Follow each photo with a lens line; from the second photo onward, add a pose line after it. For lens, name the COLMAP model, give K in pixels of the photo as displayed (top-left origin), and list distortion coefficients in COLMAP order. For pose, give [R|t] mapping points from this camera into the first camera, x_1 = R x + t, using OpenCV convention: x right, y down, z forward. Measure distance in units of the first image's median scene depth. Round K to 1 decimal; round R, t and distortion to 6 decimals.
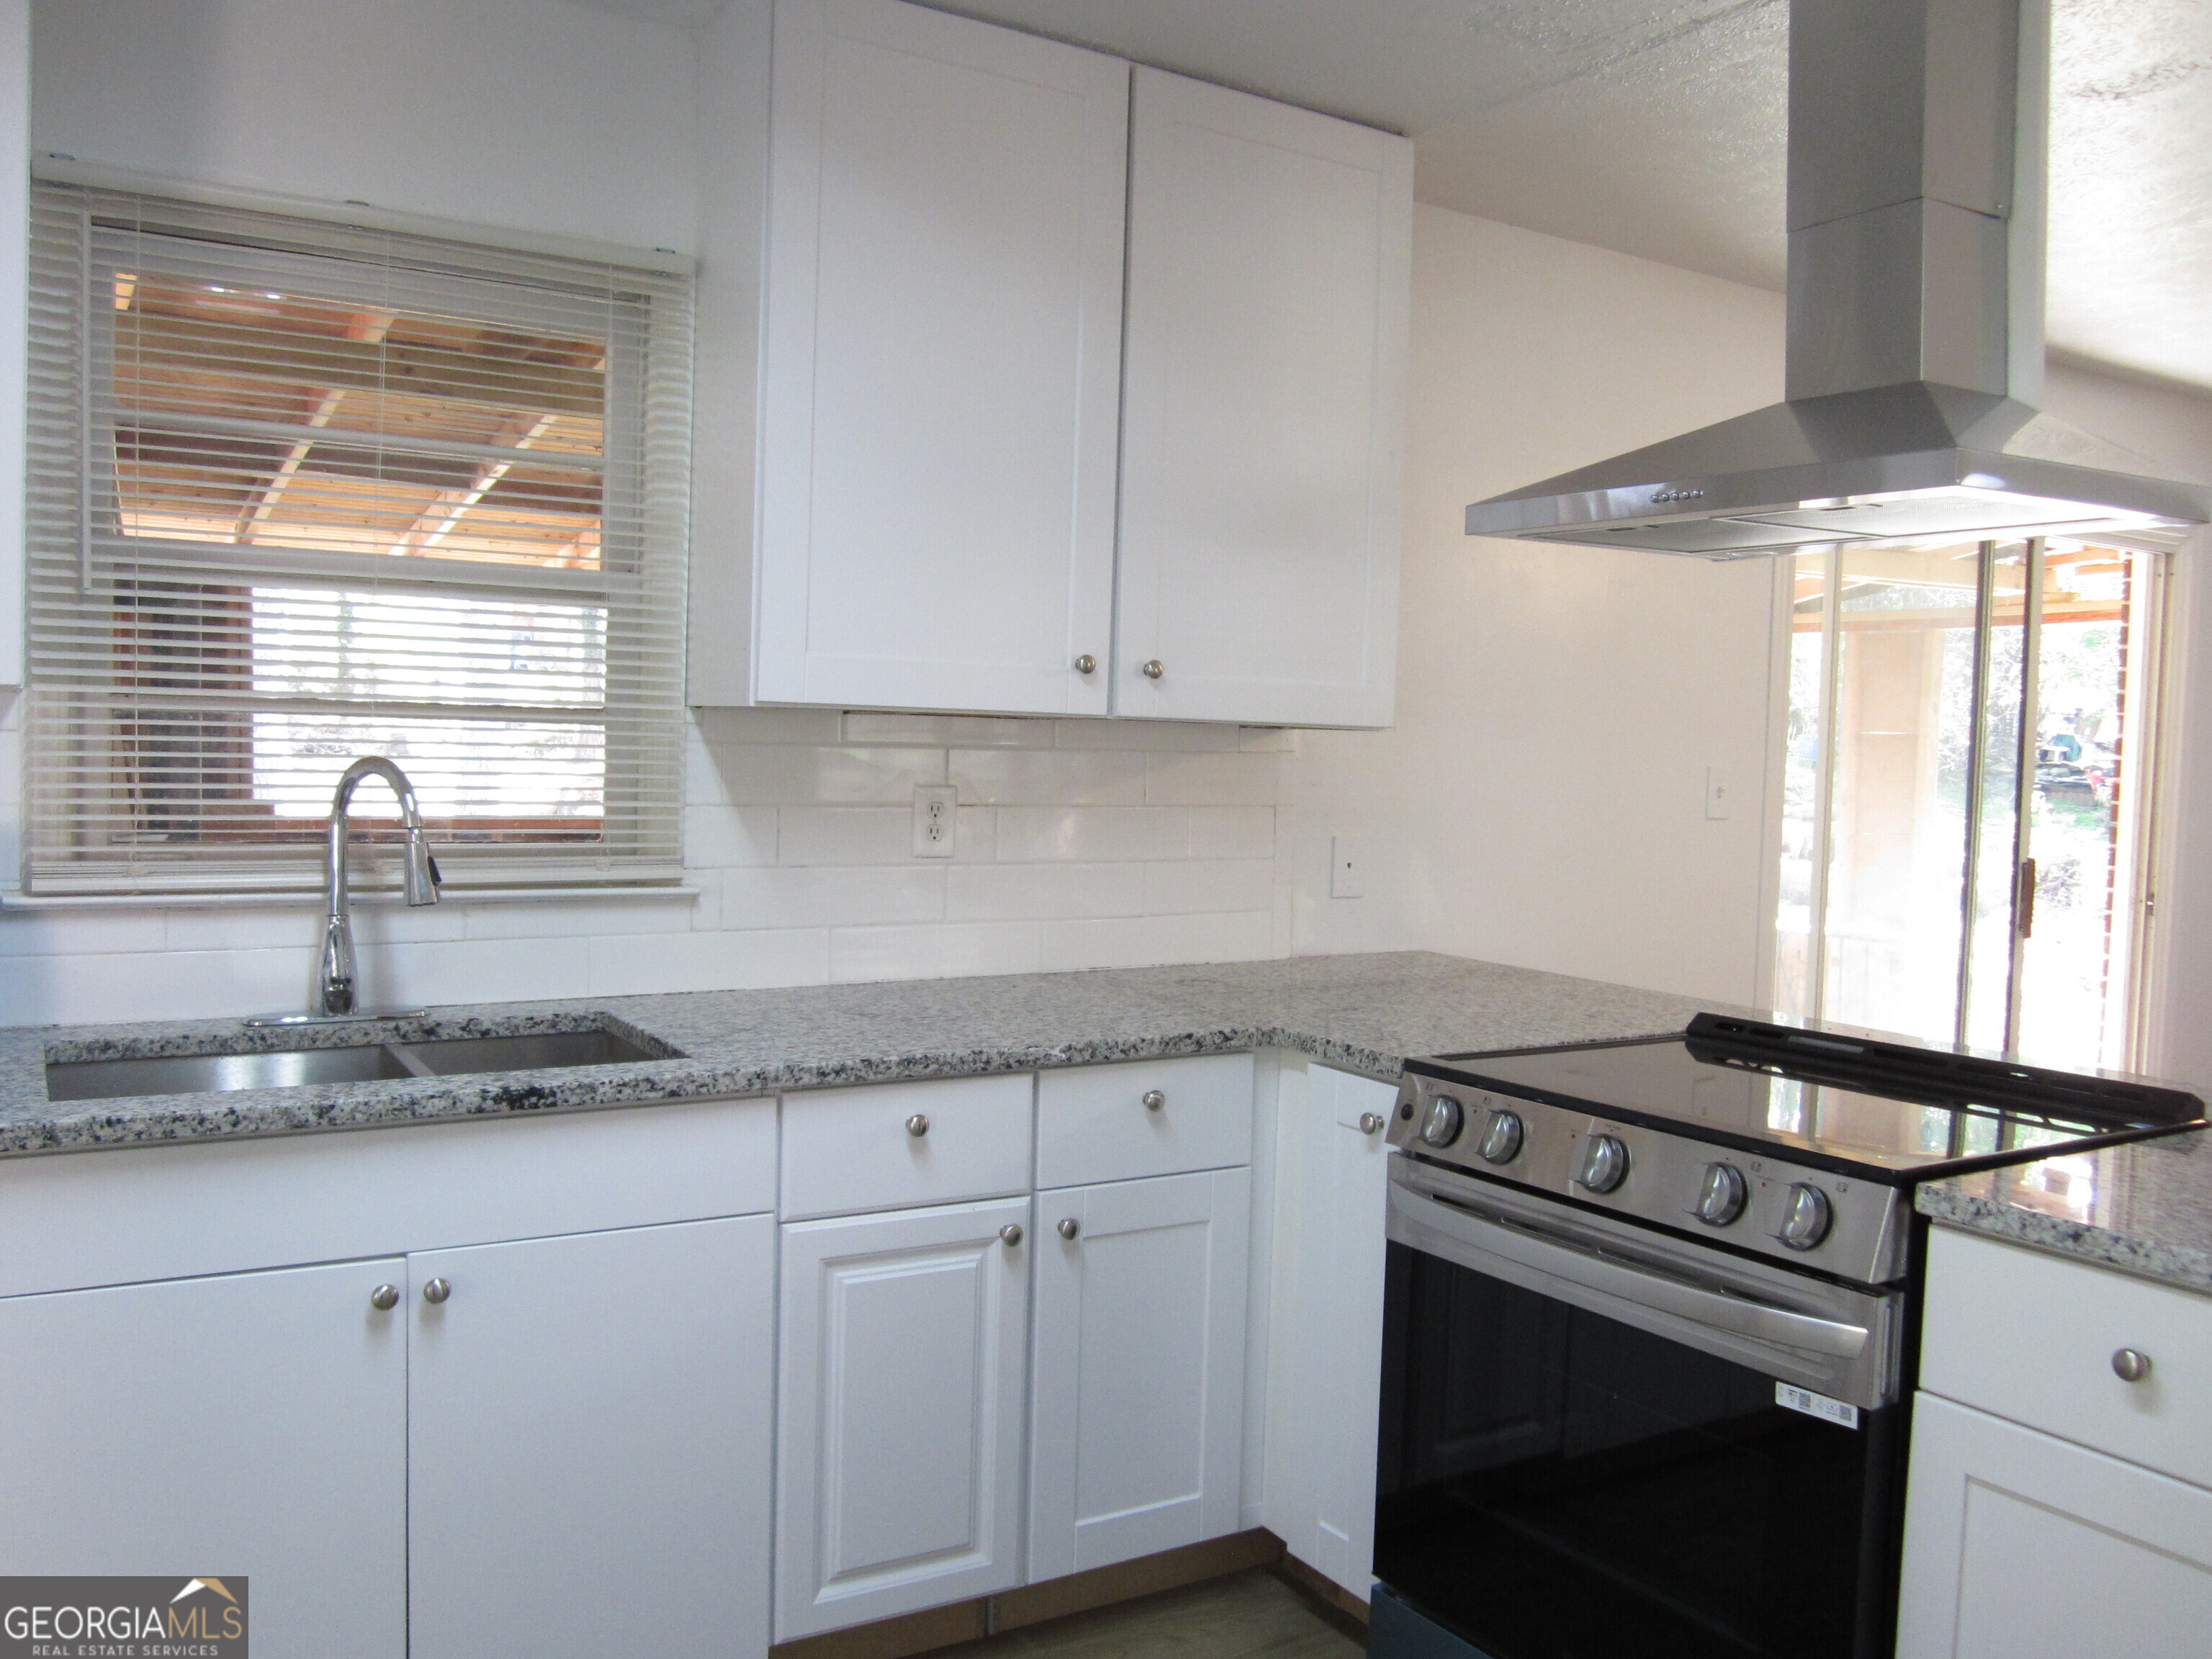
lens RADIAL K [[1821.4, 0, 1112.7], [0, 1821.4, 826.7], [0, 0, 1]] dist [-0.053848, 0.016902]
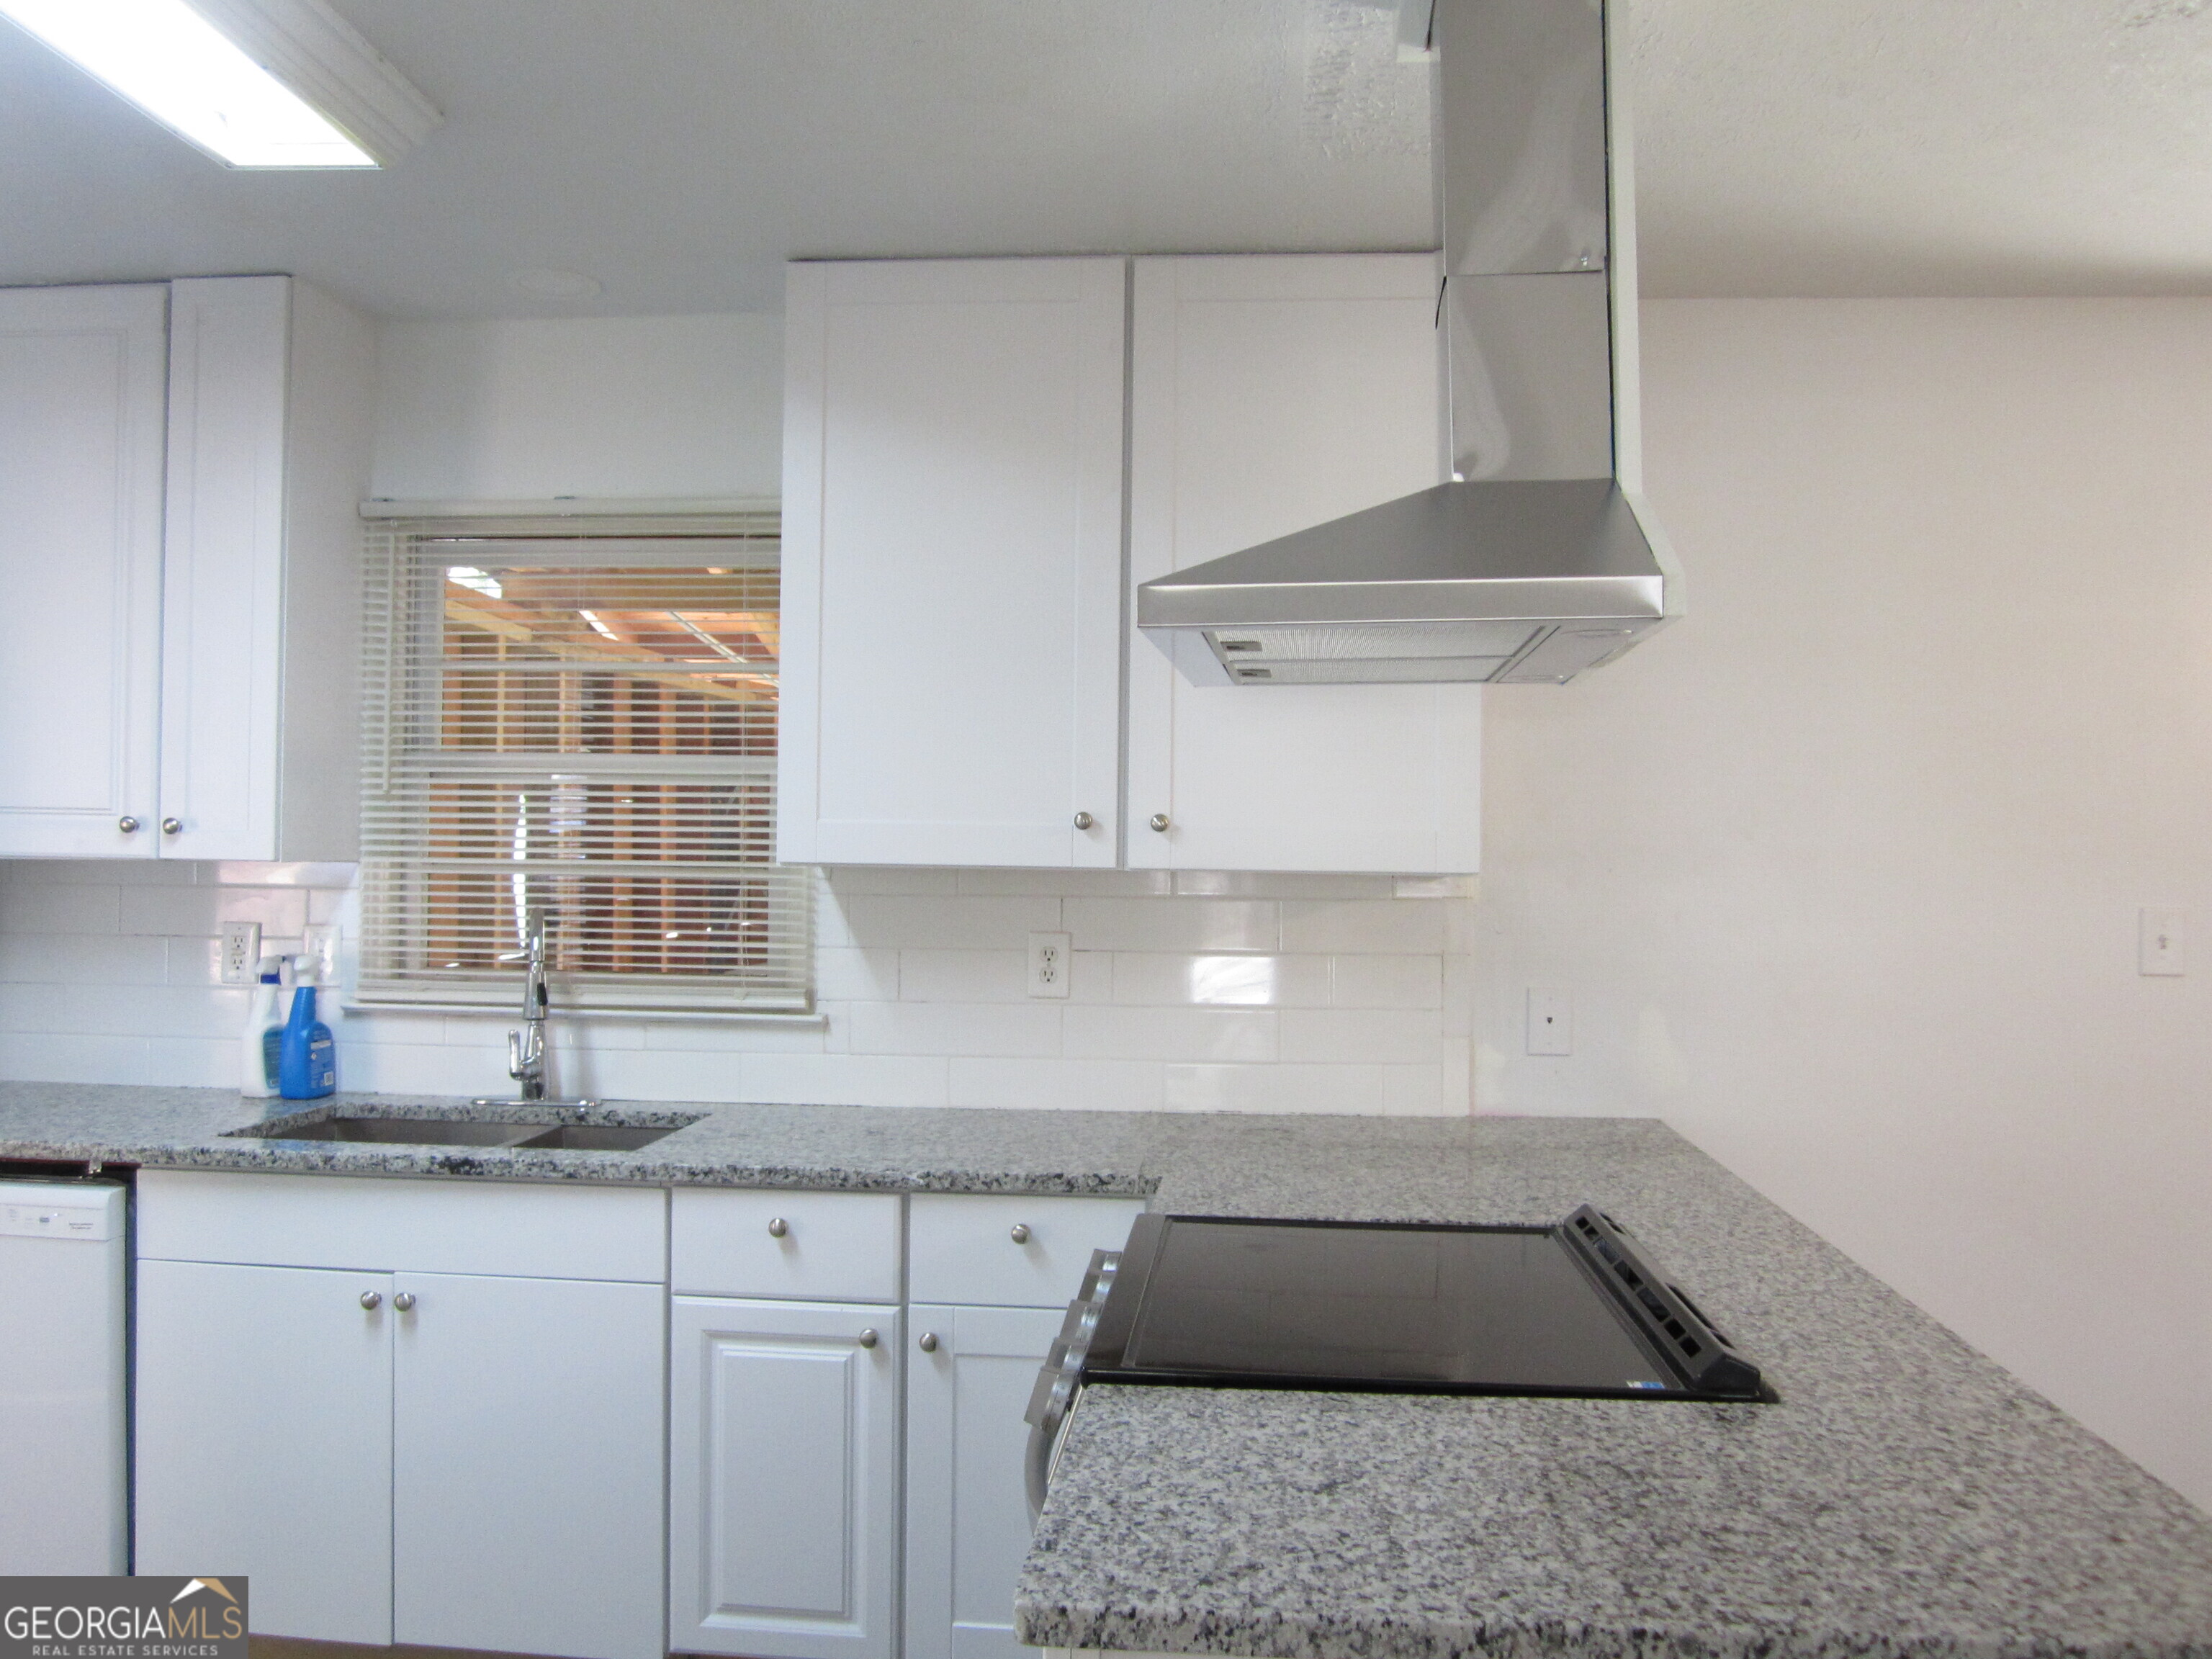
lens RADIAL K [[1821.4, 0, 1112.4], [0, 1821.4, 823.9], [0, 0, 1]] dist [-0.053848, 0.016902]
pose [[0.794876, -0.025296, -0.606244, 0.747976], [-0.018529, 0.997653, -0.065922, -0.019956], [0.606489, 0.063633, 0.792542, 0.187379]]
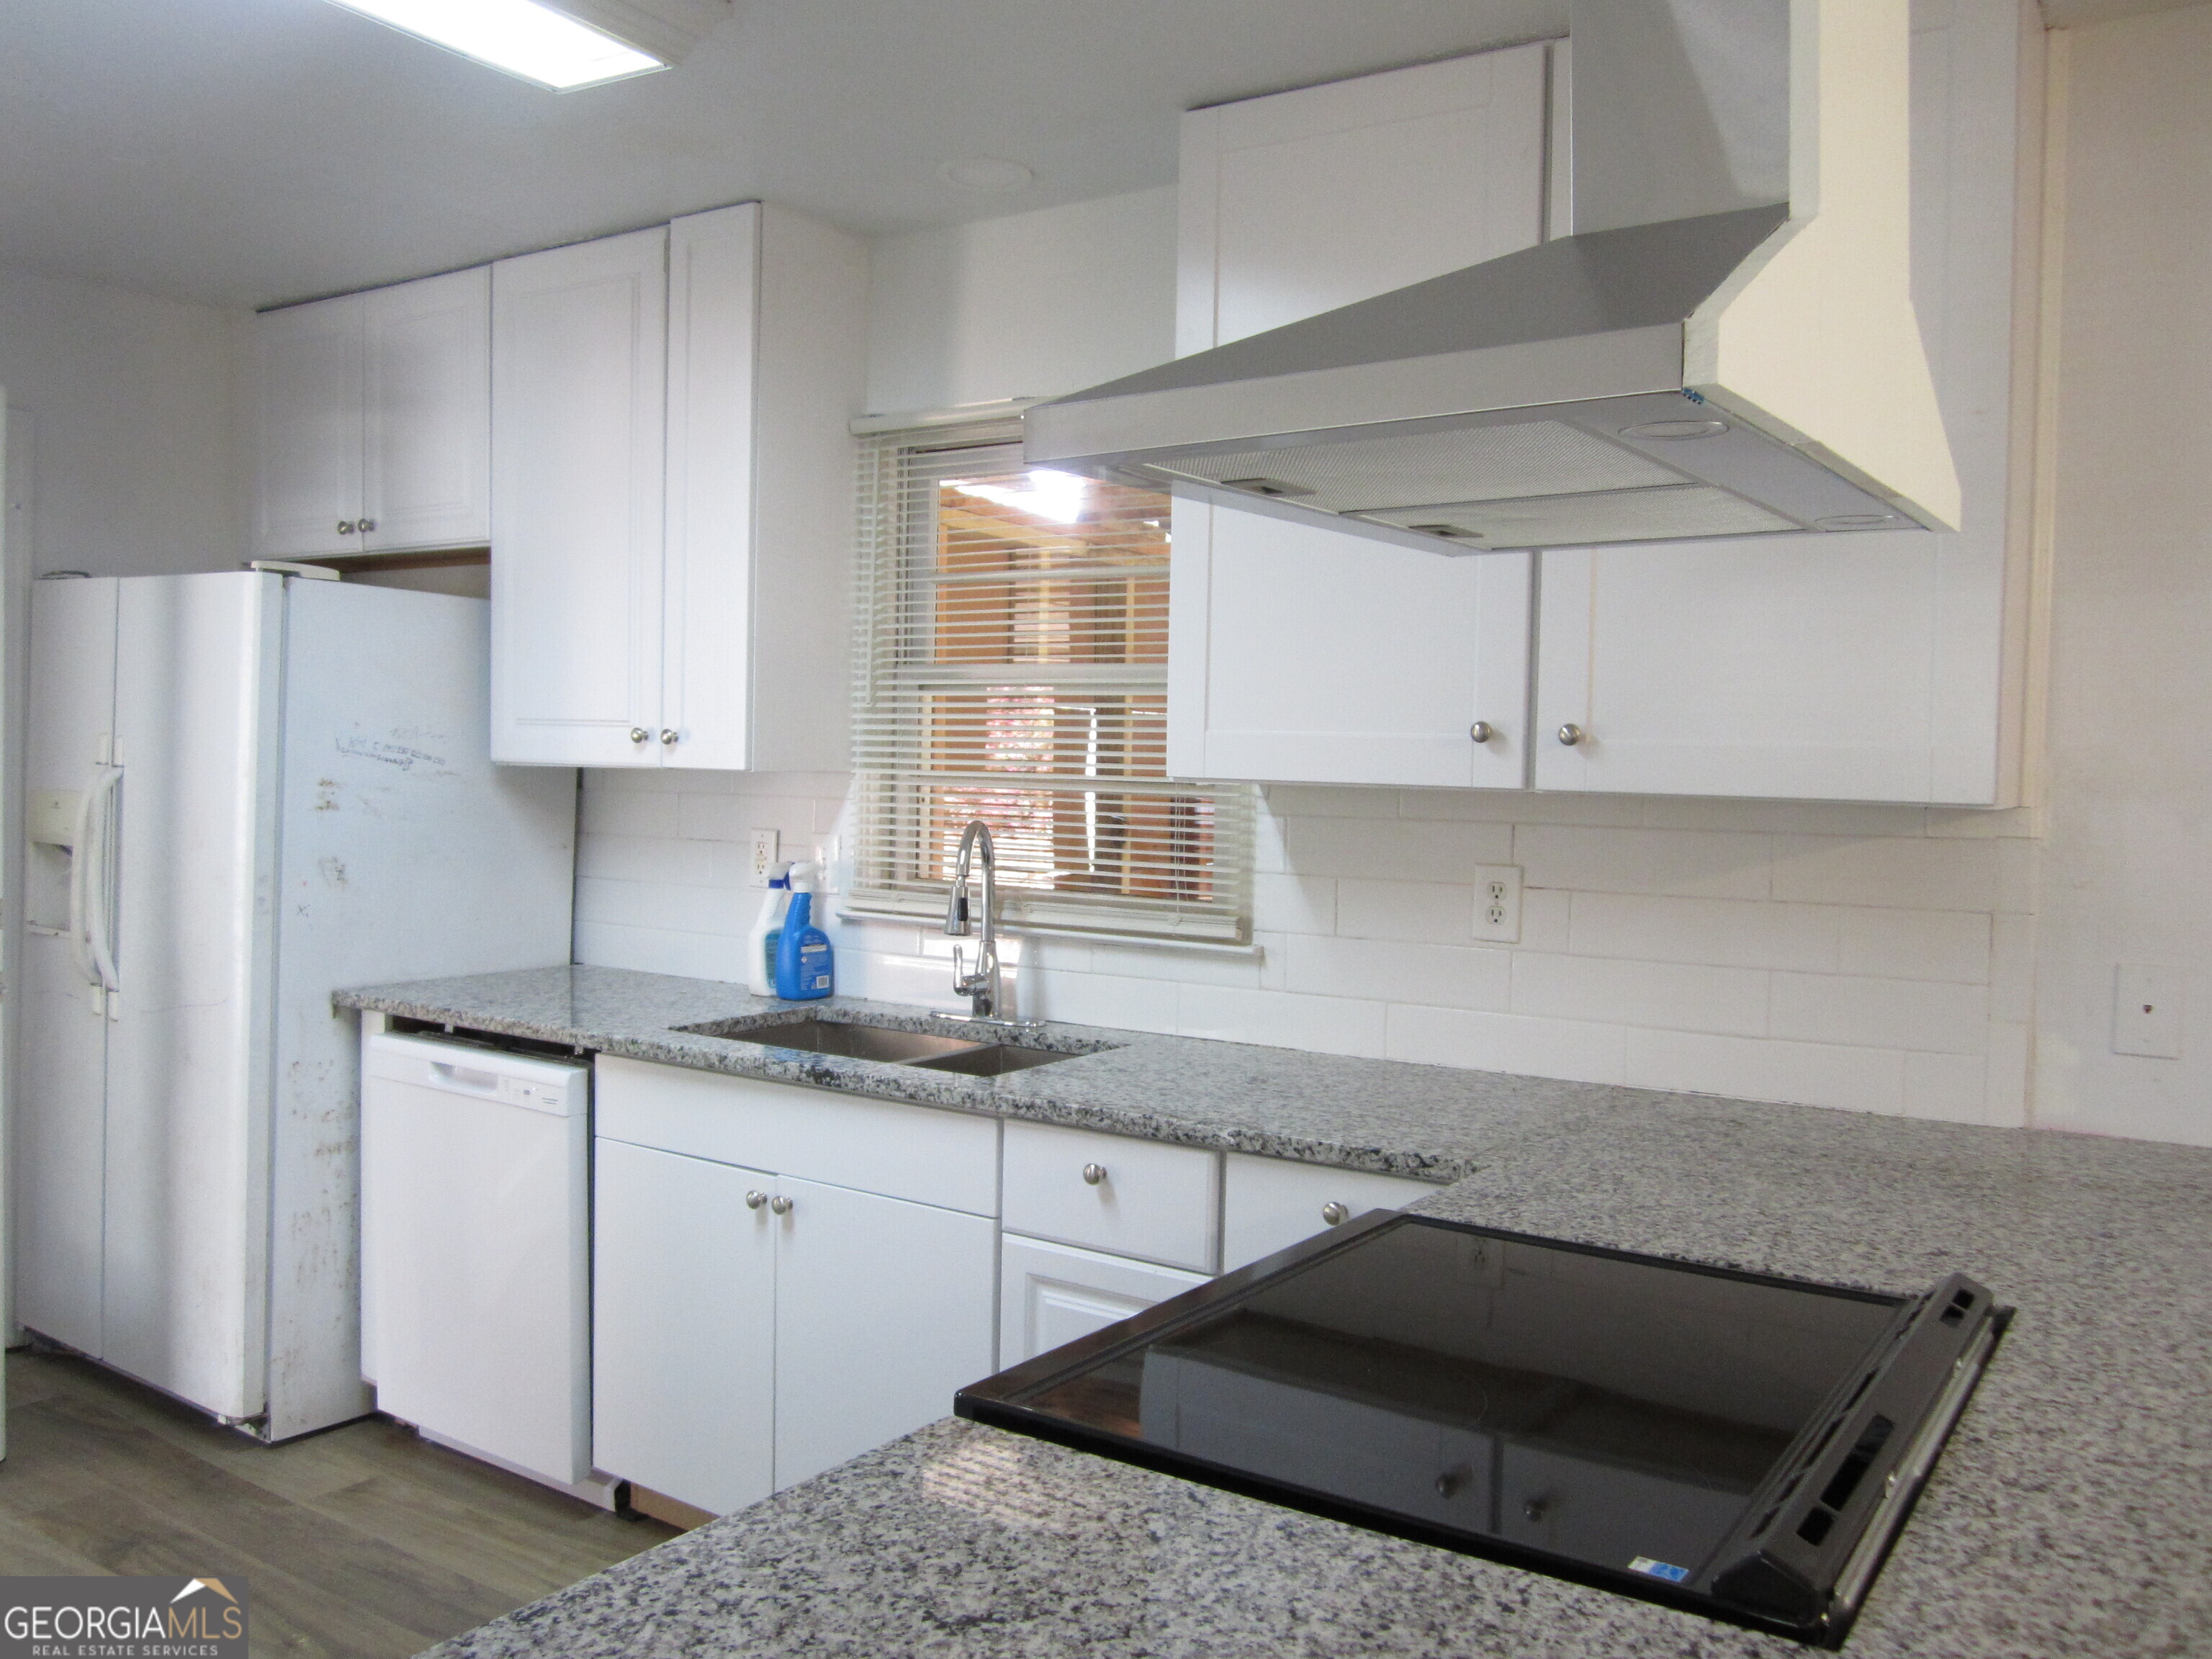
lens RADIAL K [[1821.4, 0, 1103.6], [0, 1821.4, 824.2], [0, 0, 1]] dist [-0.053848, 0.016902]
pose [[0.407788, 0.014693, -0.912959, 0.837275], [-0.054448, 0.998483, -0.008250, -0.030573], [0.911452, 0.053073, 0.407969, 0.542353]]
